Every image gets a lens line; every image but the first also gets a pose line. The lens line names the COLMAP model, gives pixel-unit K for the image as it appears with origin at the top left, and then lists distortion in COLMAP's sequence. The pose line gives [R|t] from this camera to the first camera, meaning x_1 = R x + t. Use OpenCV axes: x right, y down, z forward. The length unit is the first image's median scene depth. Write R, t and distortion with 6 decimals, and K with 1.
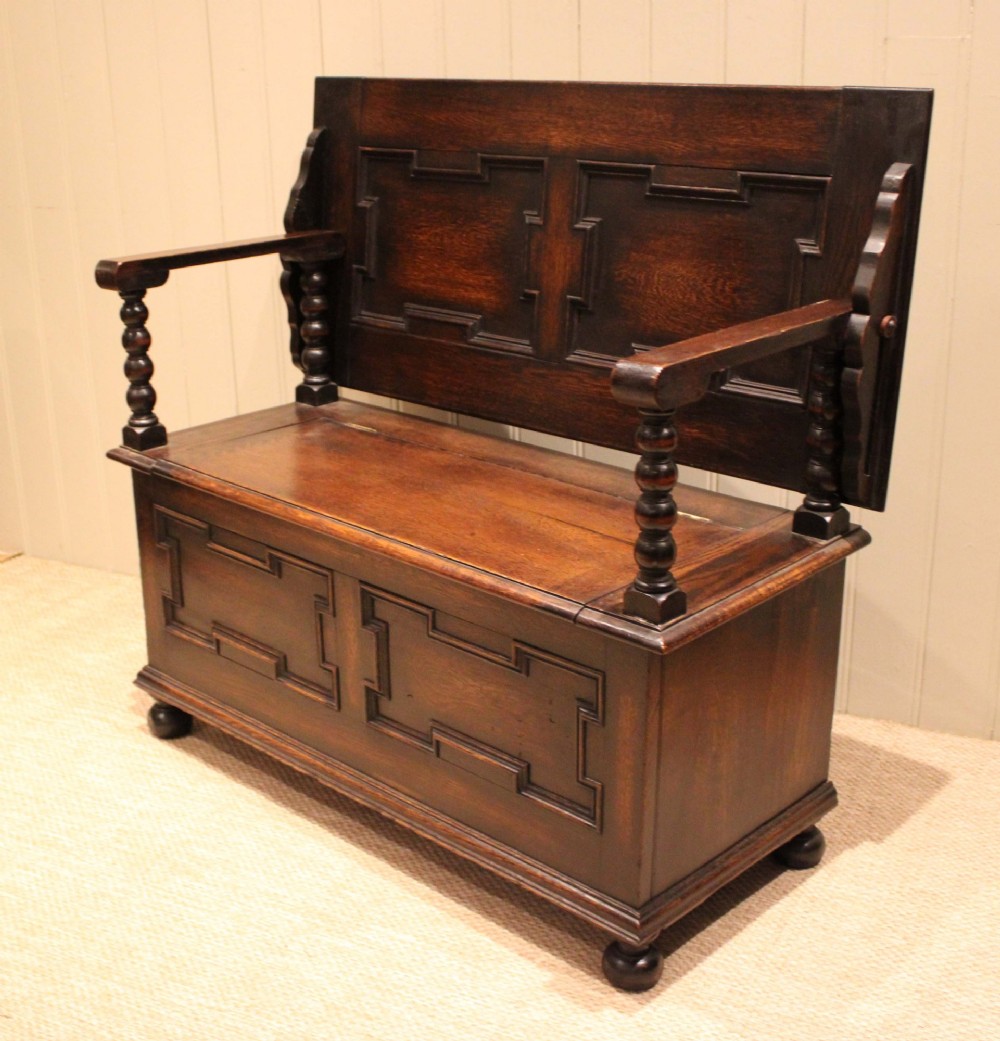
lens RADIAL K [[1473.2, 0, 500.0], [0, 1473.2, 520.5], [0, 0, 1]] dist [-0.049235, -0.029839]
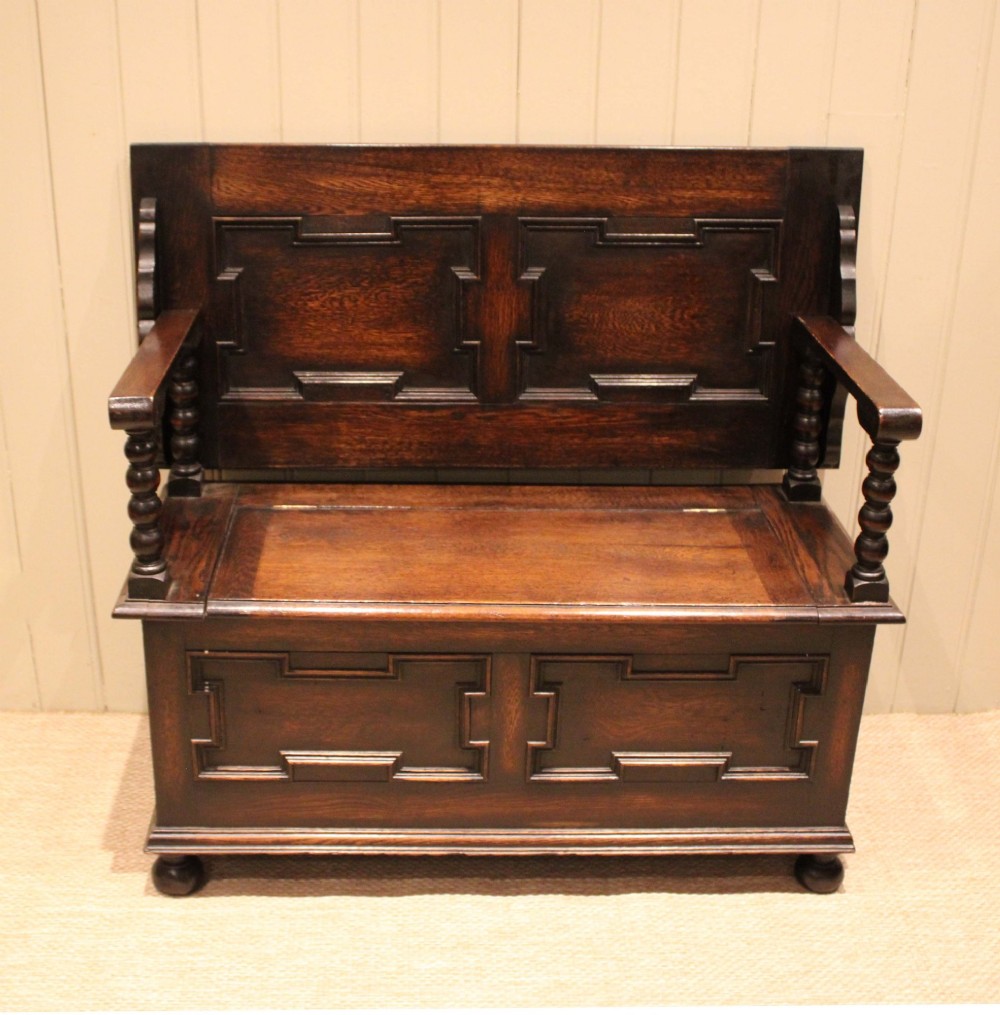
lens RADIAL K [[1378.5, 0, 480.3], [0, 1378.5, 488.8], [0, 0, 1]] dist [-0.088686, 0.040826]
pose [[0.702162, -0.248713, 0.667166, -0.693989], [0.207132, 0.967835, 0.142803, -0.204043], [-0.681223, 0.037920, 0.731093, 0.292720]]
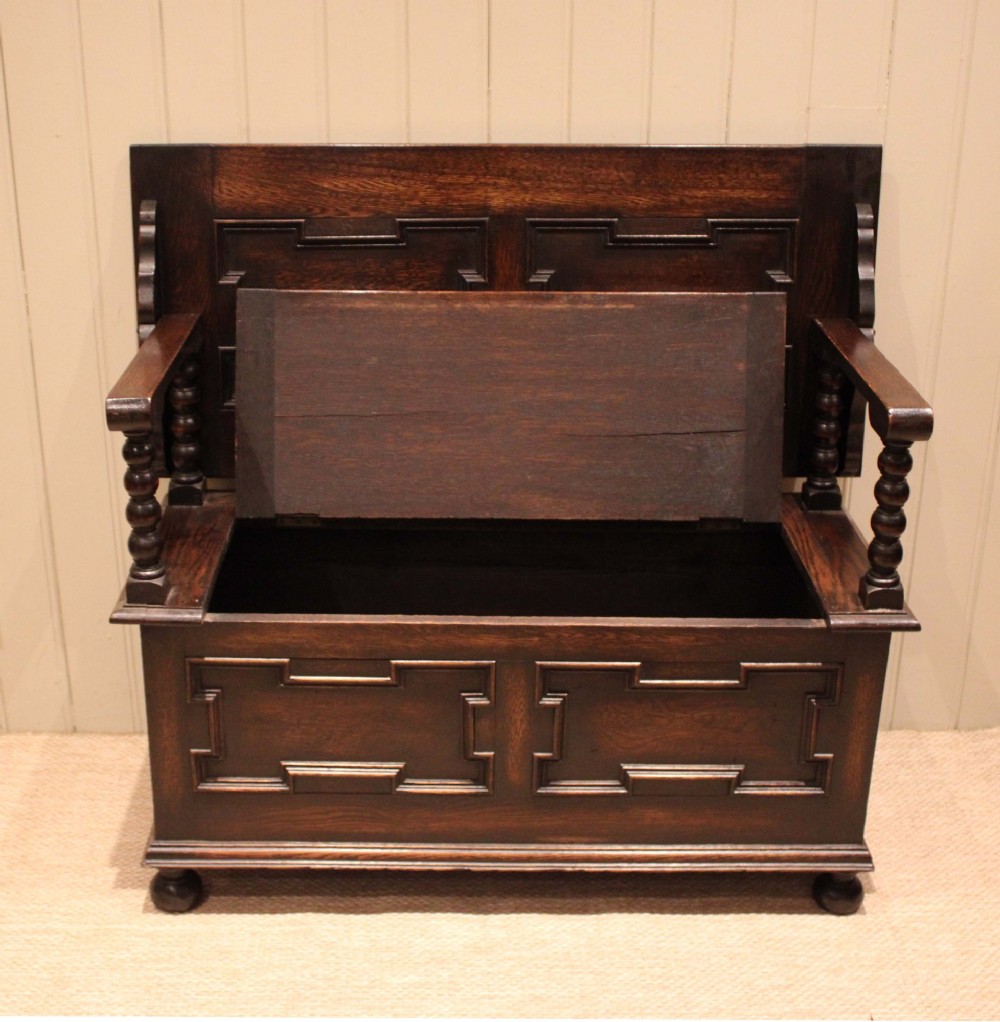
lens RADIAL K [[1499.2, 0, 486.0], [0, 1499.2, 508.5], [0, 0, 1]] dist [-0.060032, 0.003806]
pose [[0.717423, -0.241218, 0.653543, -0.724073], [0.210869, 0.969322, 0.126289, -0.186929], [-0.663957, 0.047209, 0.746280, 0.231492]]
